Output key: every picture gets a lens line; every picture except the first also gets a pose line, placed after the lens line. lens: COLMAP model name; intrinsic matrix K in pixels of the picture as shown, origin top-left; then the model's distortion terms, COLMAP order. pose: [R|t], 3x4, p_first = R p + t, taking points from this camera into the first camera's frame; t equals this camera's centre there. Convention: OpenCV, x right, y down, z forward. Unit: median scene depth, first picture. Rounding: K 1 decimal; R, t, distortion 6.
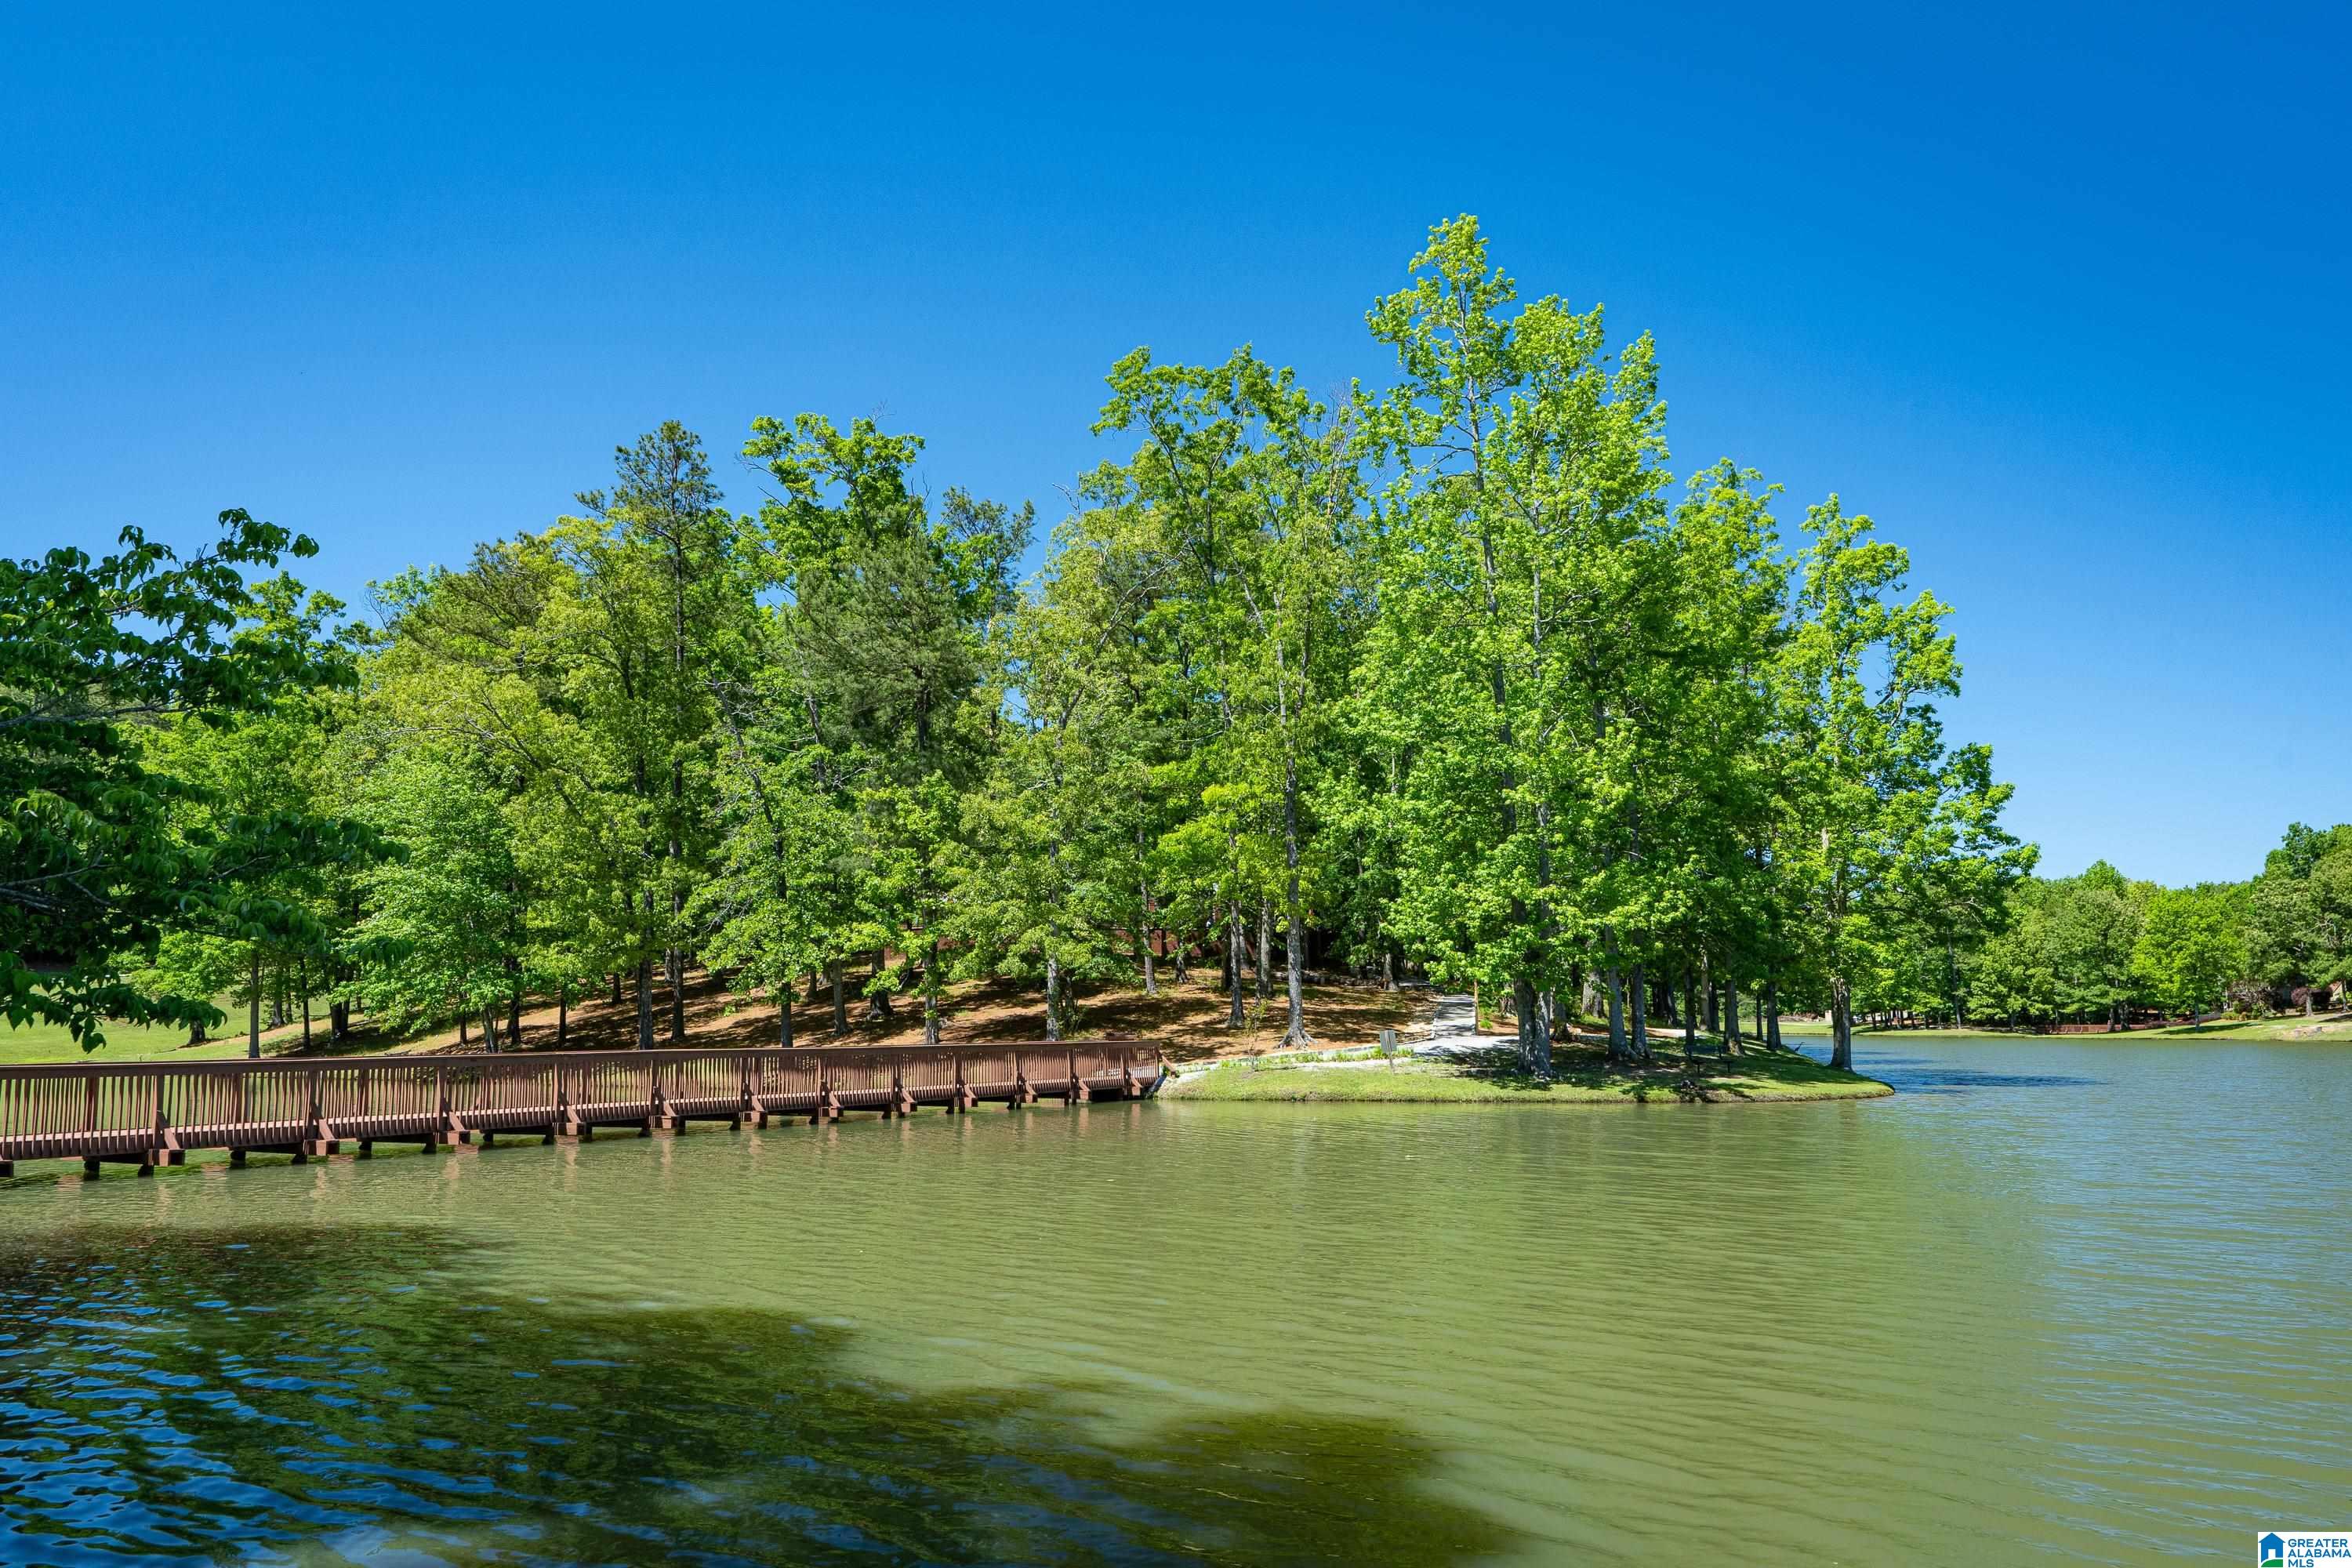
lens RADIAL K [[1832.5, 0, 1176.0], [0, 1832.5, 784.0], [0, 0, 1]] dist [-0.001383, 0.001938]
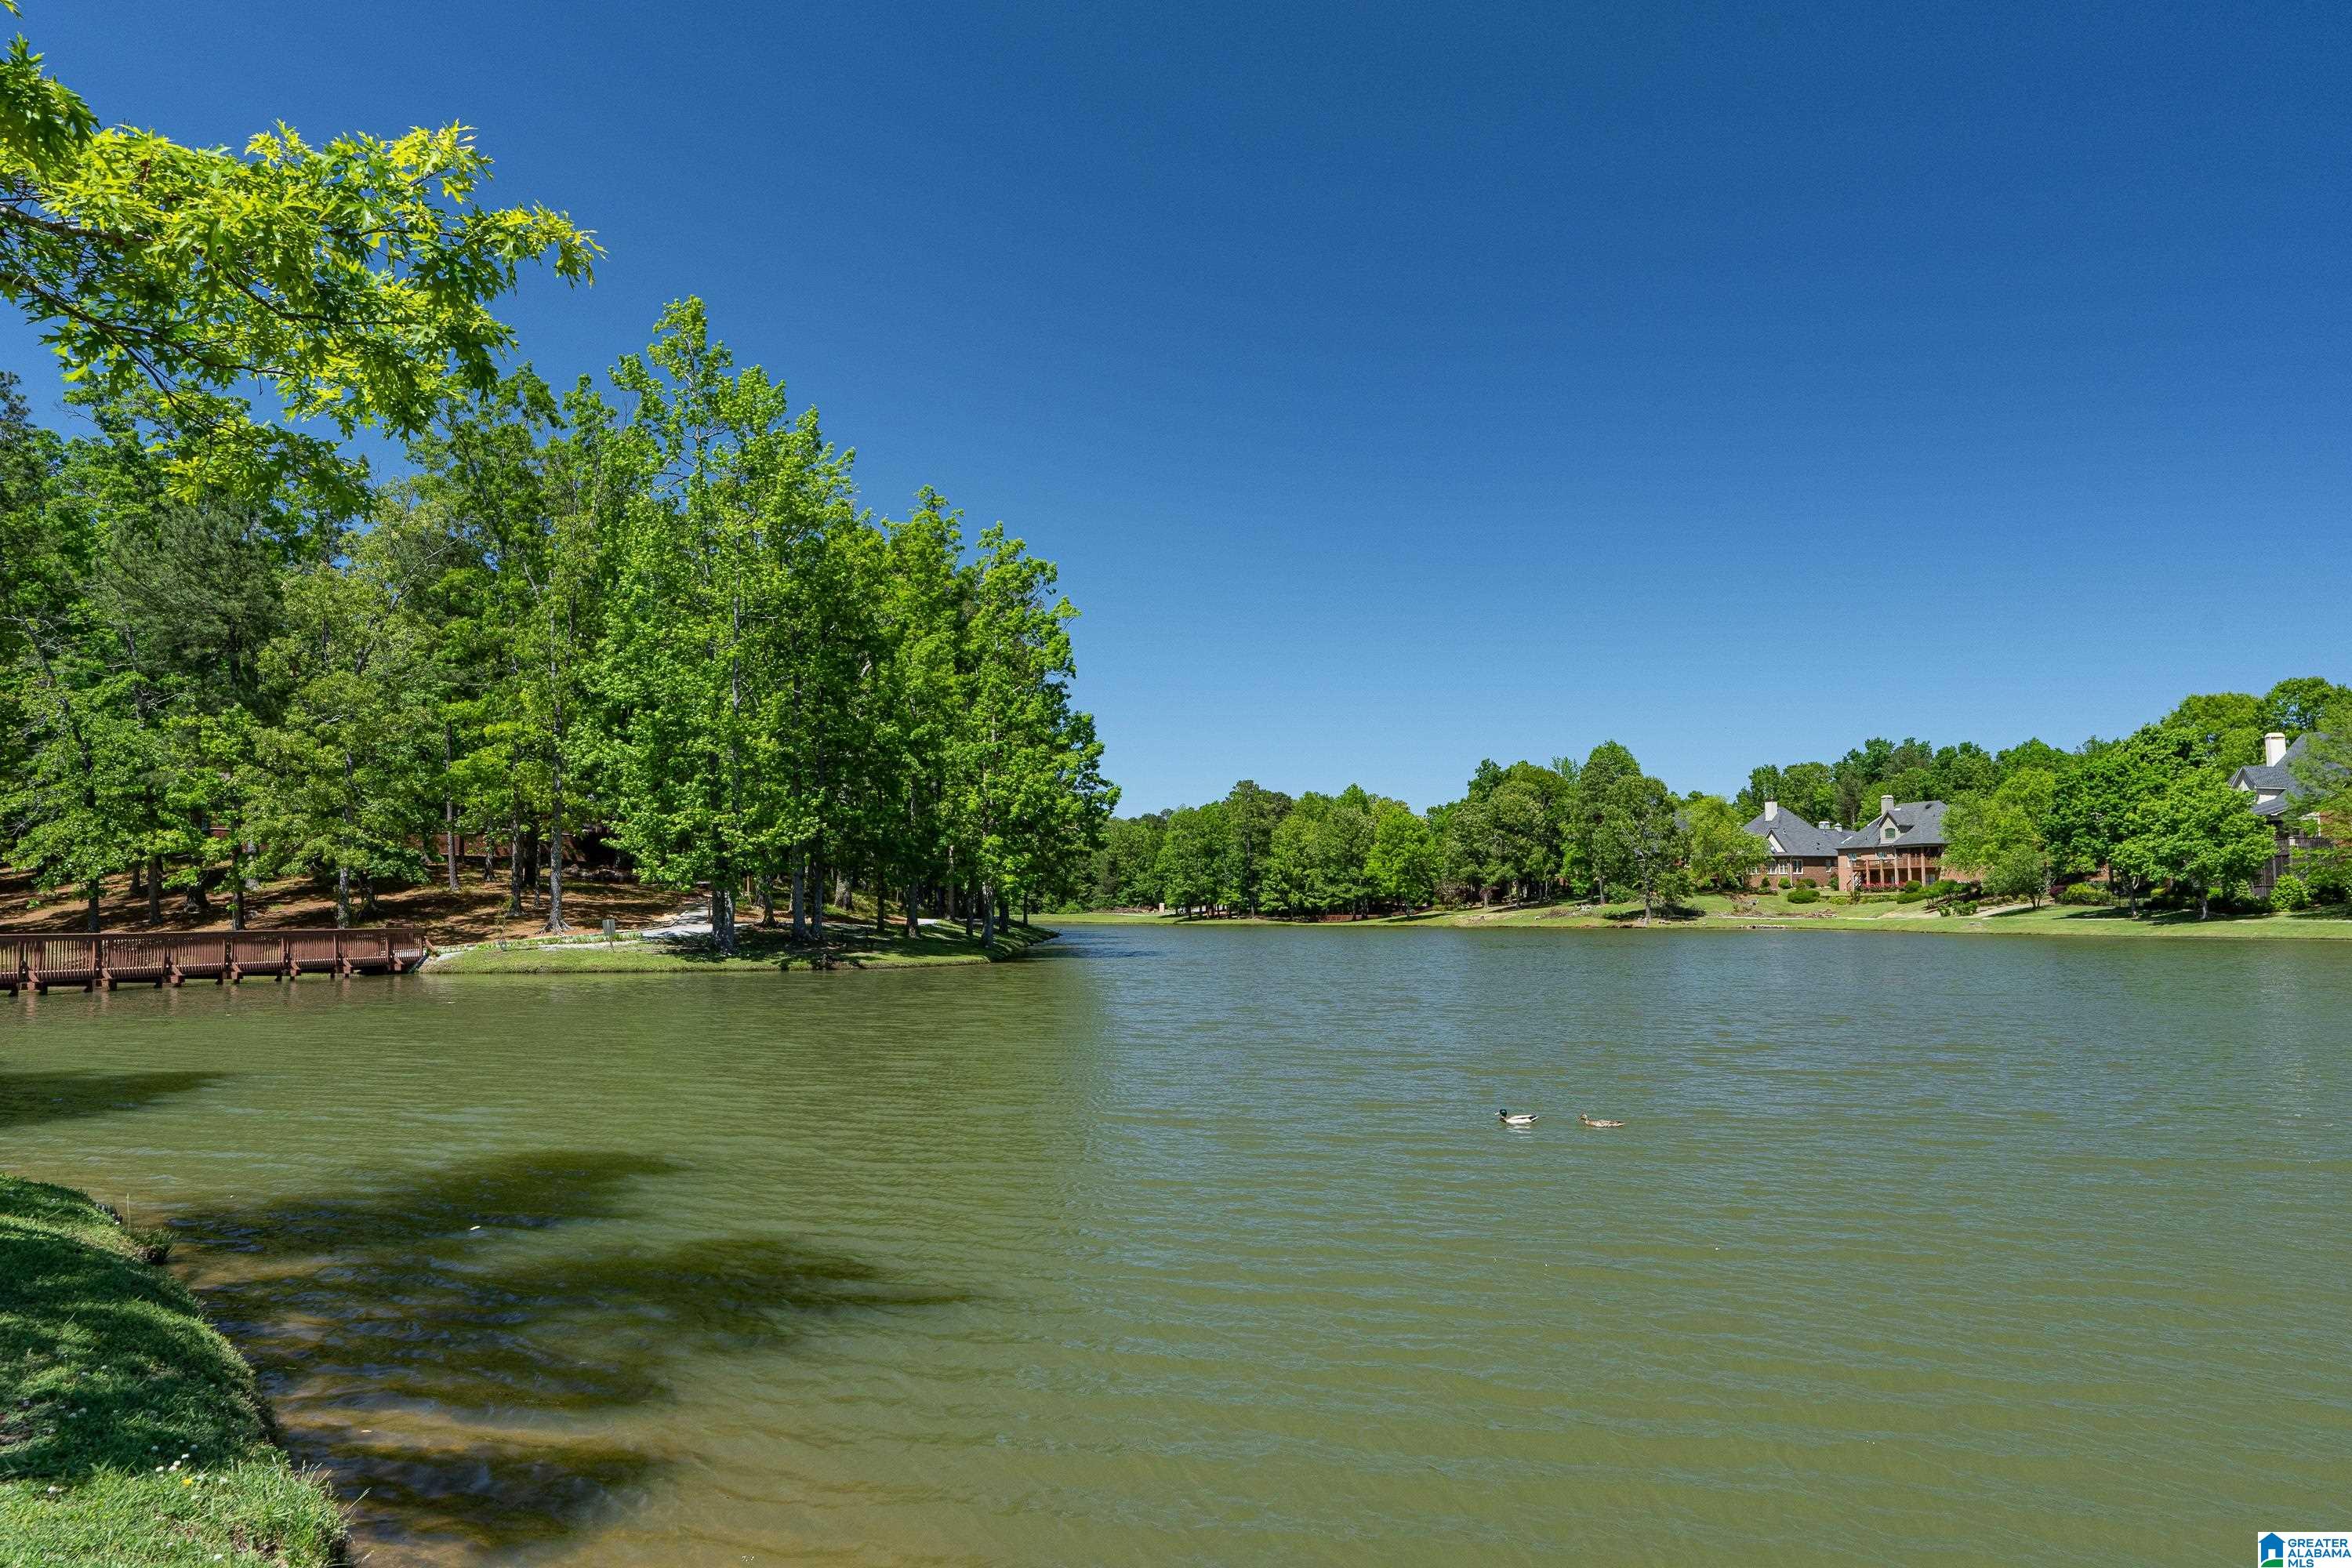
lens RADIAL K [[1688.6, 0, 1176.0], [0, 1688.6, 784.0], [0, 0, 1]] dist [-0.001193, 0.003000]
pose [[0.945216, 0.023300, 0.325613, 0.085635], [-0.040334, 0.998142, 0.045663, -0.028743], [-0.323945, -0.056295, 0.944400, -0.227607]]
